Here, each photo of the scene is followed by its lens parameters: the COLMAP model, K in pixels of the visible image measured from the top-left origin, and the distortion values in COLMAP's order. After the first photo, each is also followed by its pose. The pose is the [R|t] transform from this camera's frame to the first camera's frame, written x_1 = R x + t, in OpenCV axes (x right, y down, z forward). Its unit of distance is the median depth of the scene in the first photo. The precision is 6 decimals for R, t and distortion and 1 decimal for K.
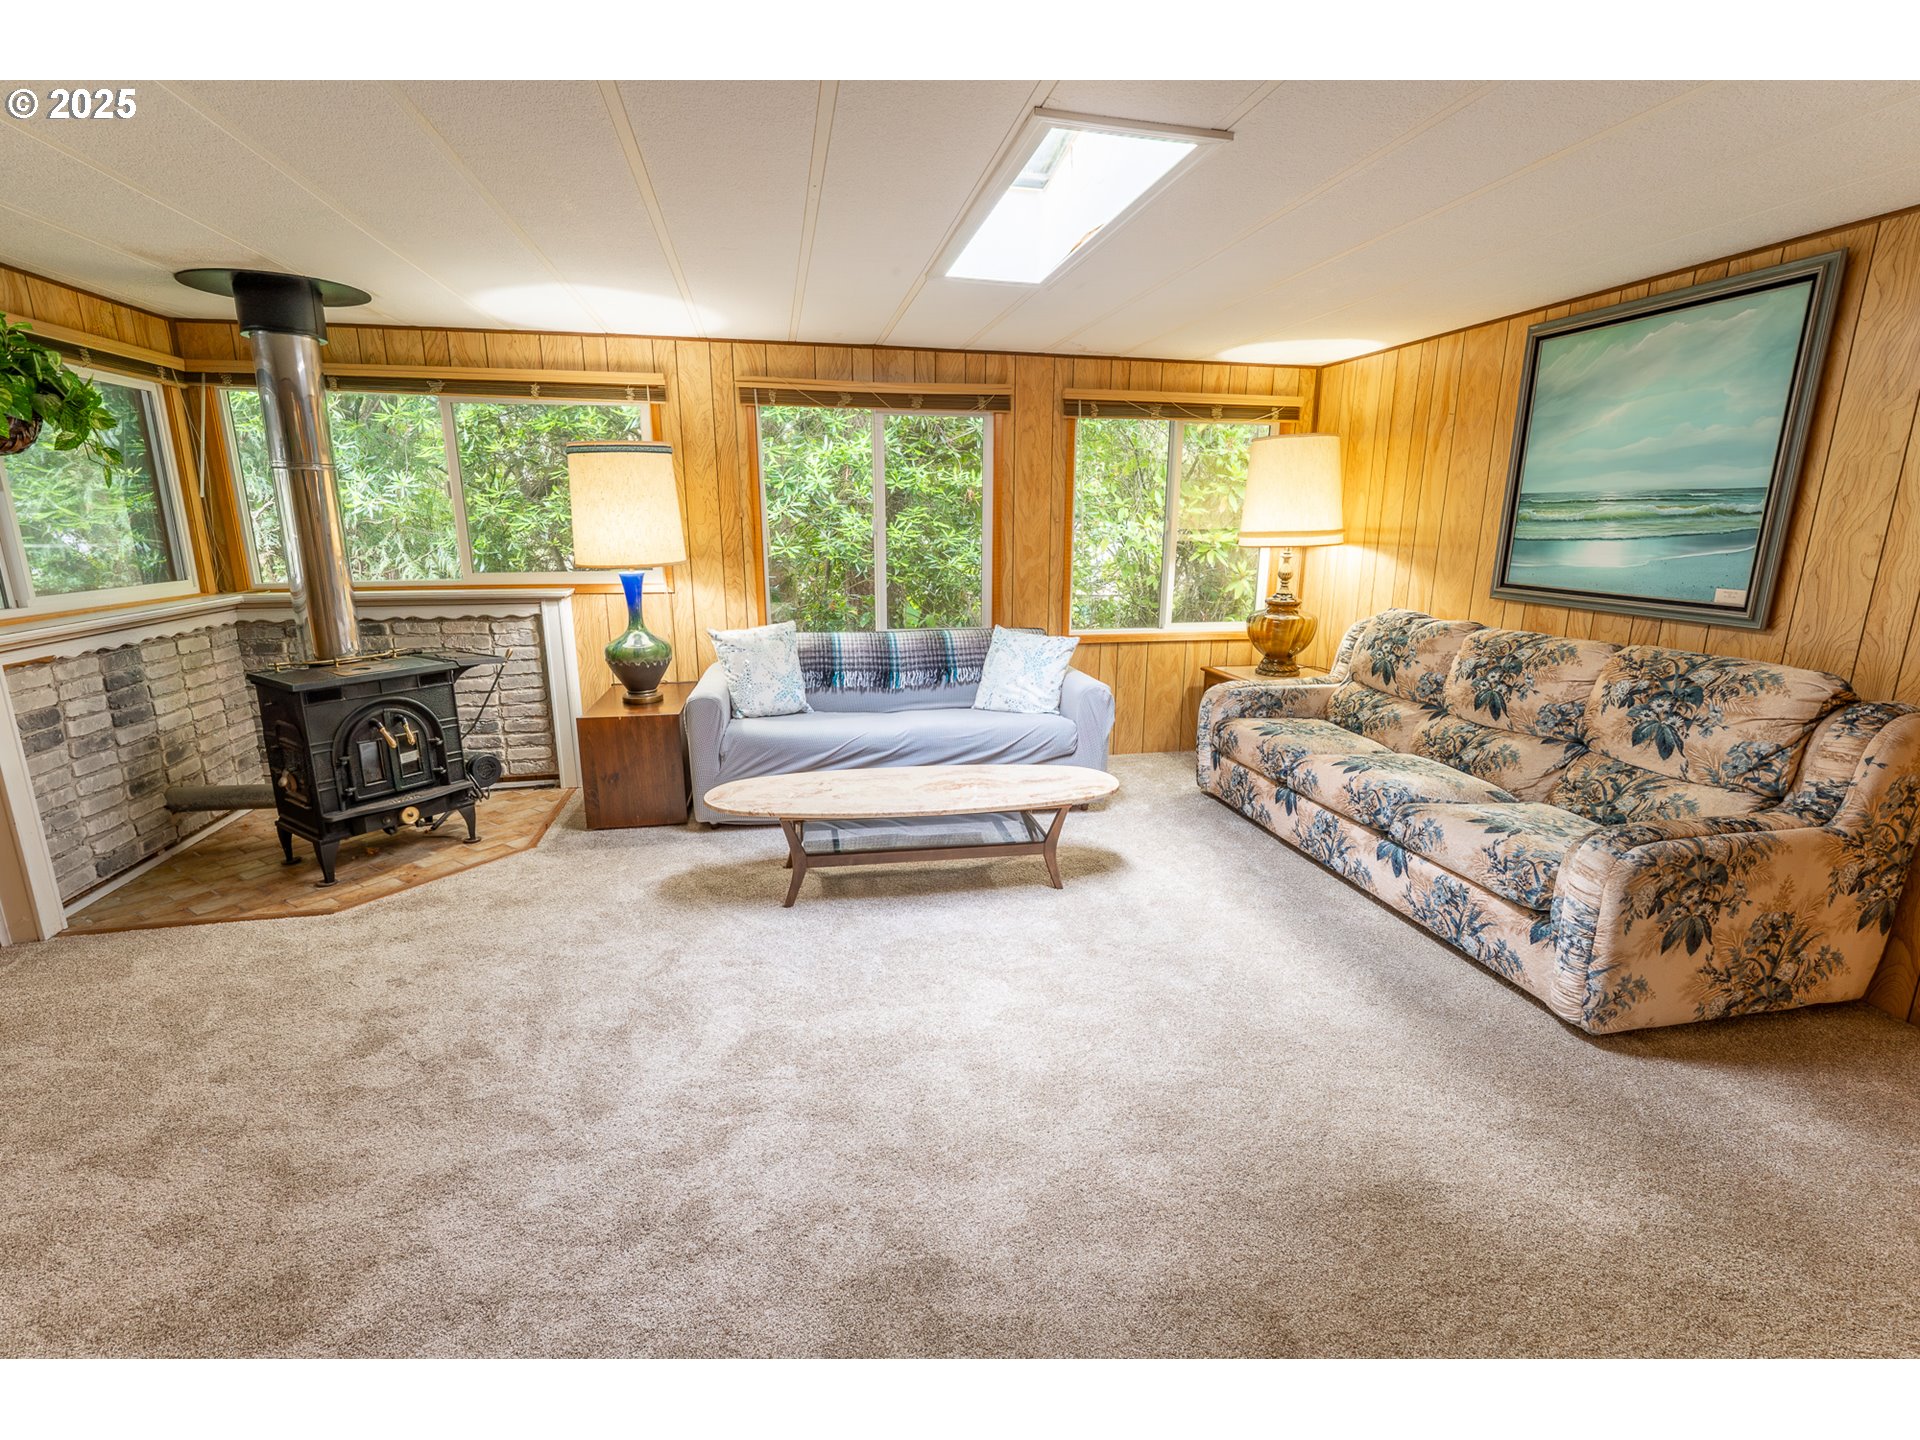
lens RADIAL K [[879.2, 0, 958.2], [0, 879.2, 719.5], [0, 0, 1]] dist [0.002991, -0.000640]
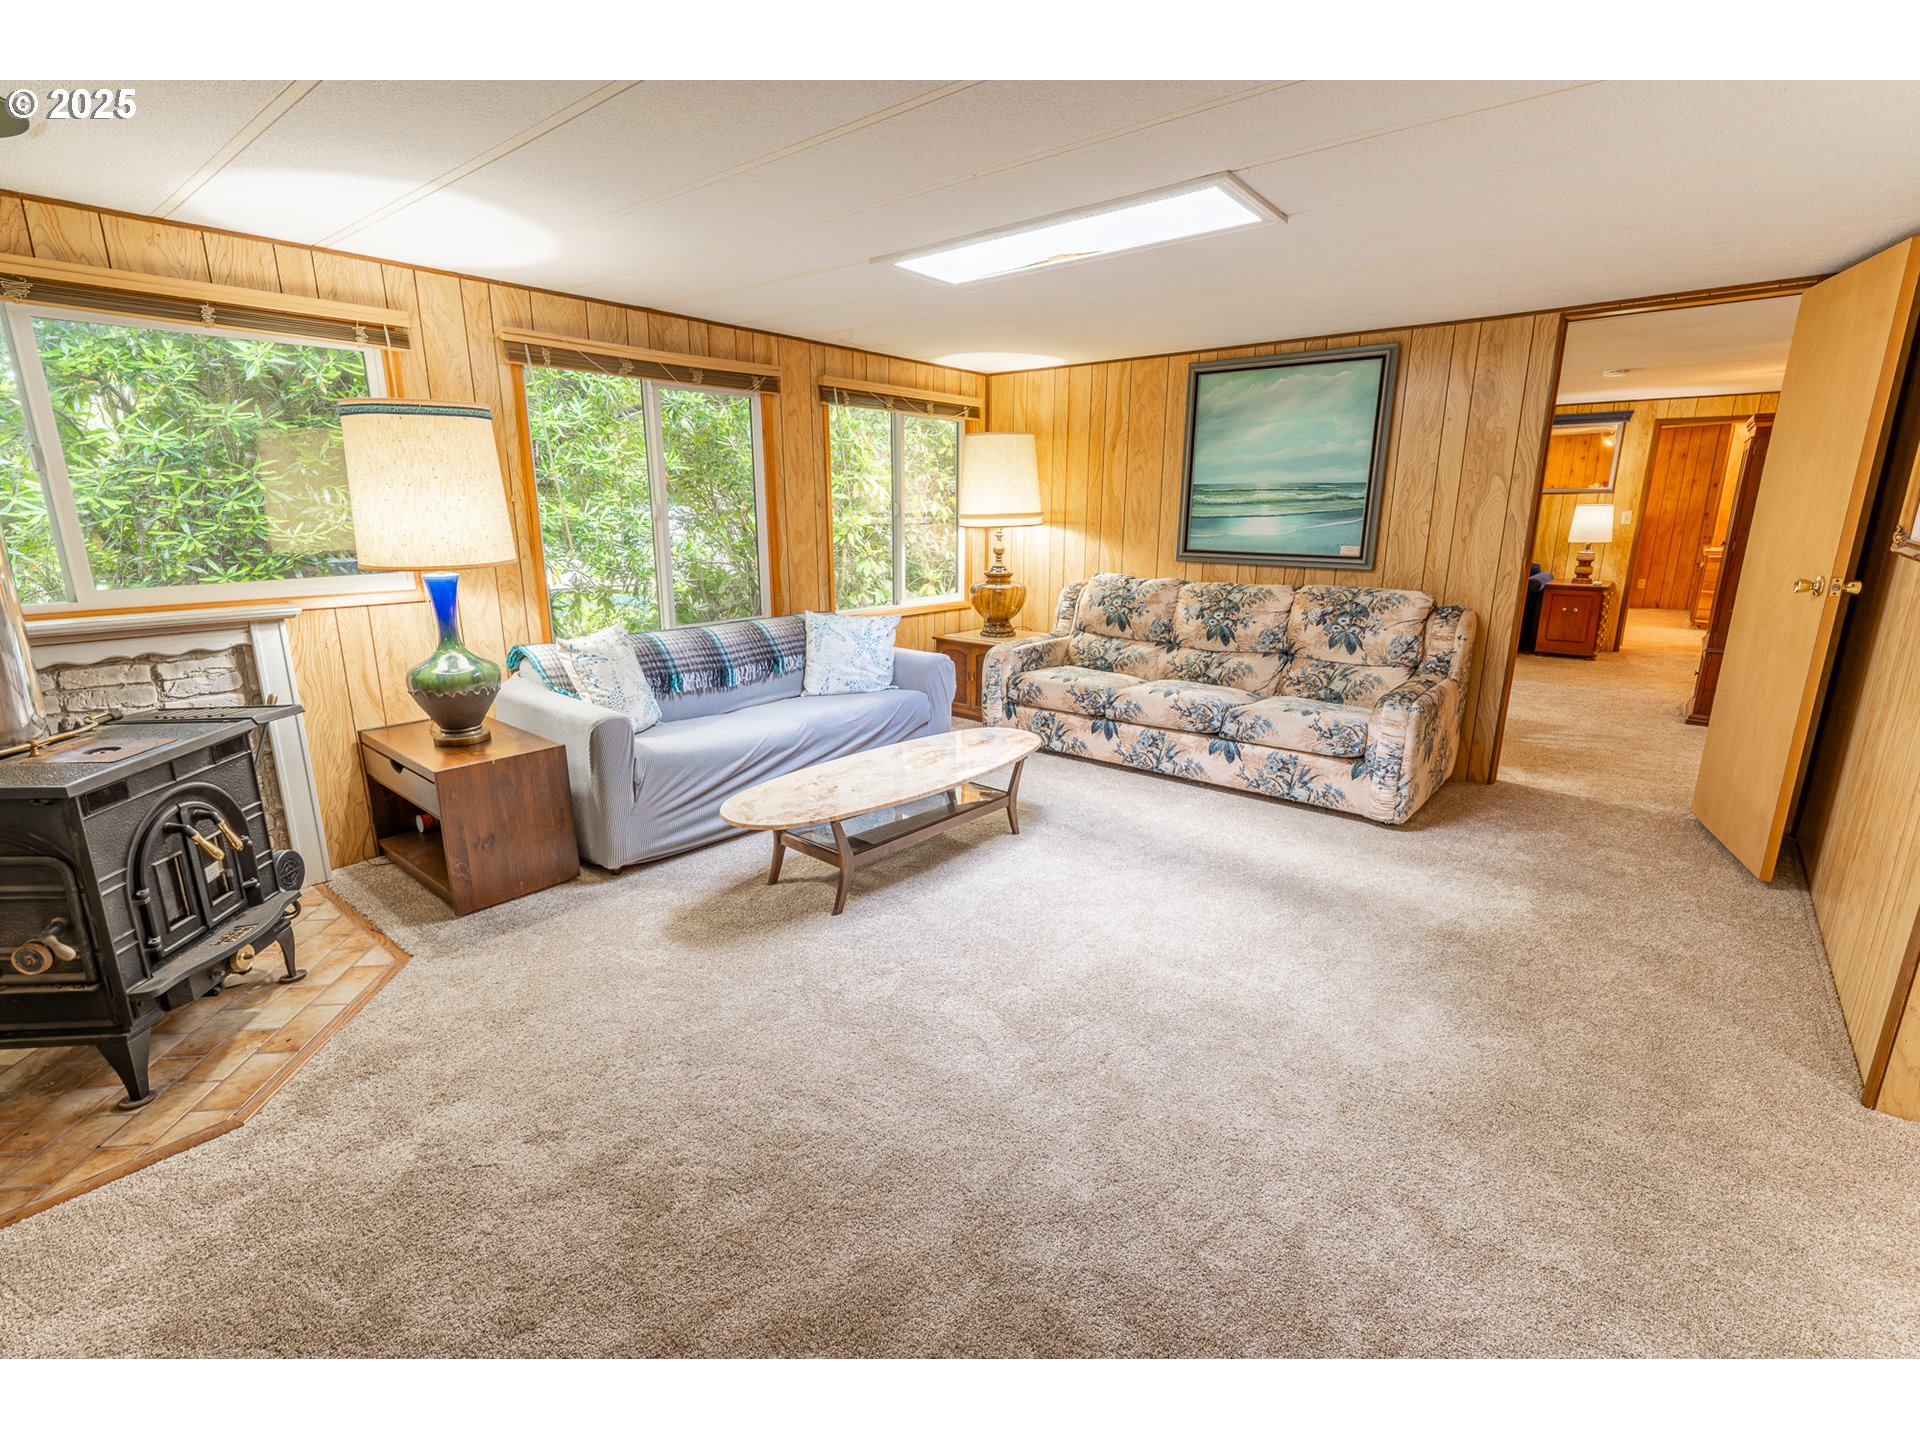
lens RADIAL K [[879.2, 0, 966.6], [0, 879.2, 715.6], [0, 0, 1]] dist [0.002991, -0.000640]
pose [[0.777914, -0.149569, 0.610311, -0.538974], [0.142682, 0.987933, 0.060248, -0.030011], [-0.611958, 0.040213, 0.789868, 0.135280]]
